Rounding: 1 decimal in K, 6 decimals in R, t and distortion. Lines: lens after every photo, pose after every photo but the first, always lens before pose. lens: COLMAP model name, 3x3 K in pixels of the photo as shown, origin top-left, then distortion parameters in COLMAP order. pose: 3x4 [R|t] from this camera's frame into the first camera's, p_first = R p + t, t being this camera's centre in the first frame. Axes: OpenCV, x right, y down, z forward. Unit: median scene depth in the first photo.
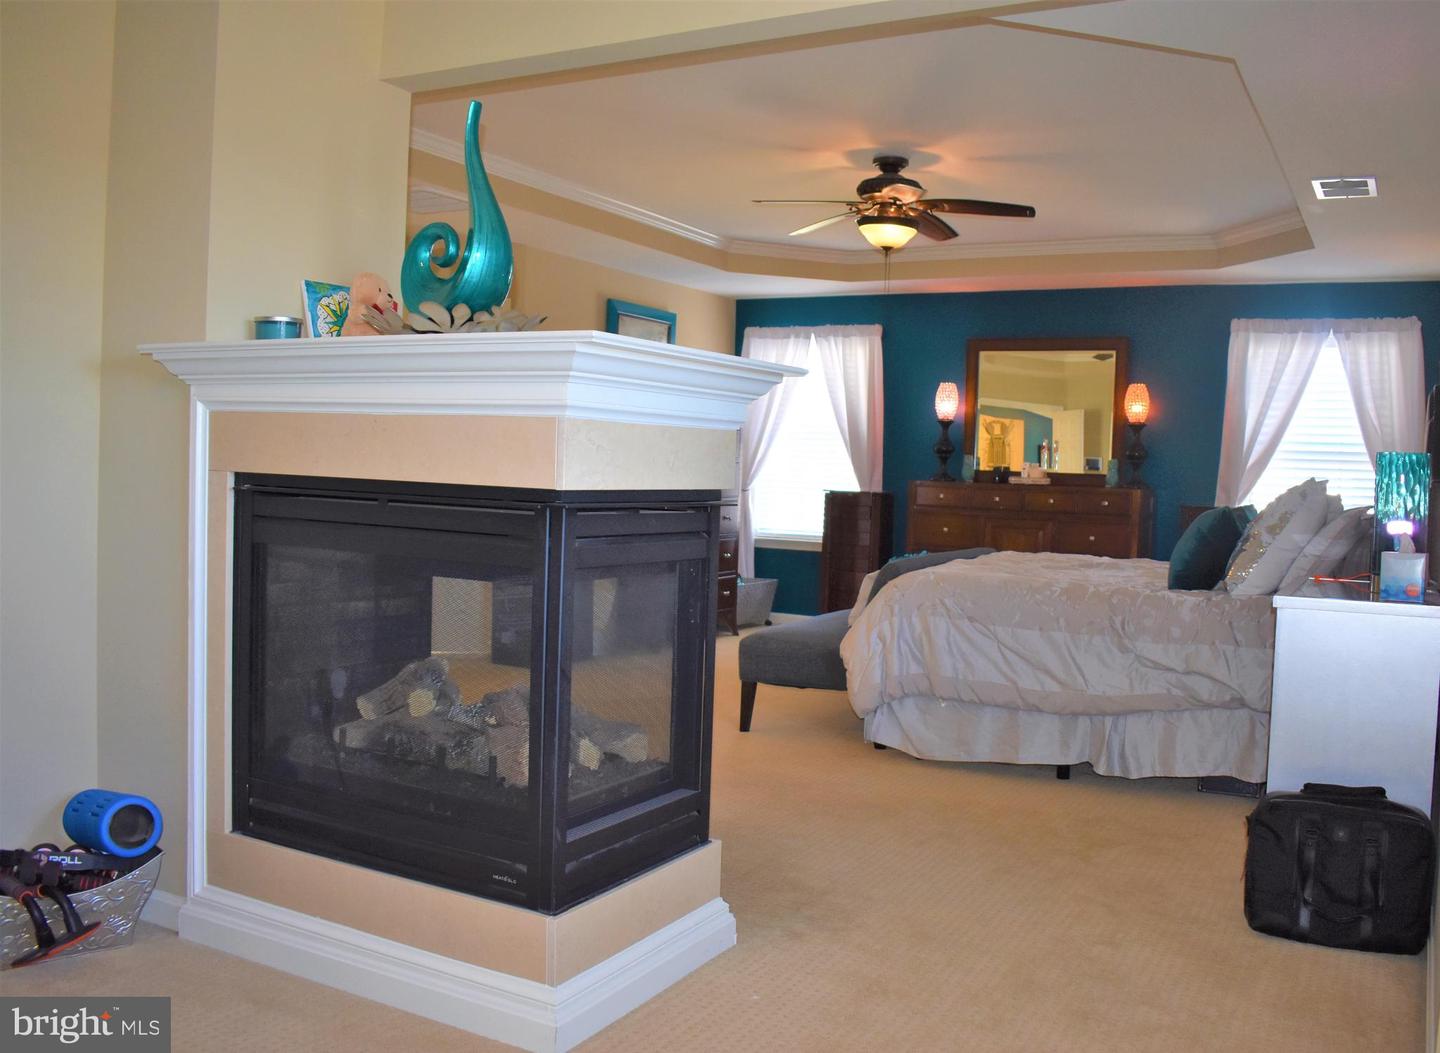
lens RADIAL K [[1256.4, 0, 792.2], [0, 1256.4, 523.1], [0, 0, 1]] dist [-0.075828, -0.001700]
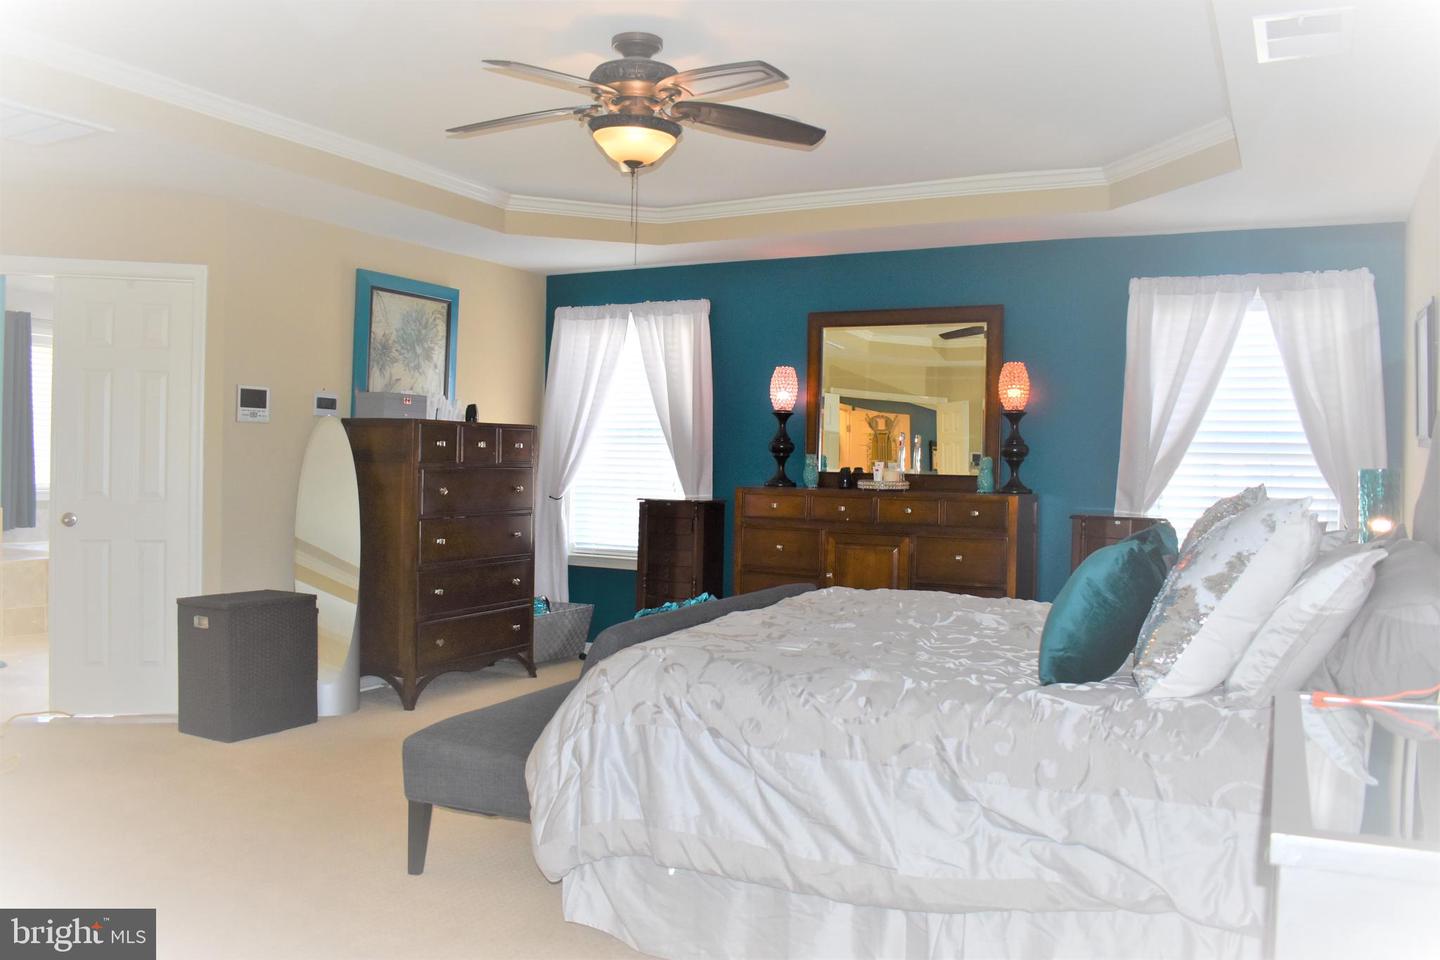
lens RADIAL K [[1135.7, 0, 720.0], [0, 1135.7, 480.0], [0, 0, 1]] dist [-0.088195, 0.013576]
pose [[0.999842, -0.014584, -0.010169, 0.099157], [0.014287, 0.999486, -0.028690, -0.018960], [0.010583, 0.028540, 0.999537, 0.291946]]
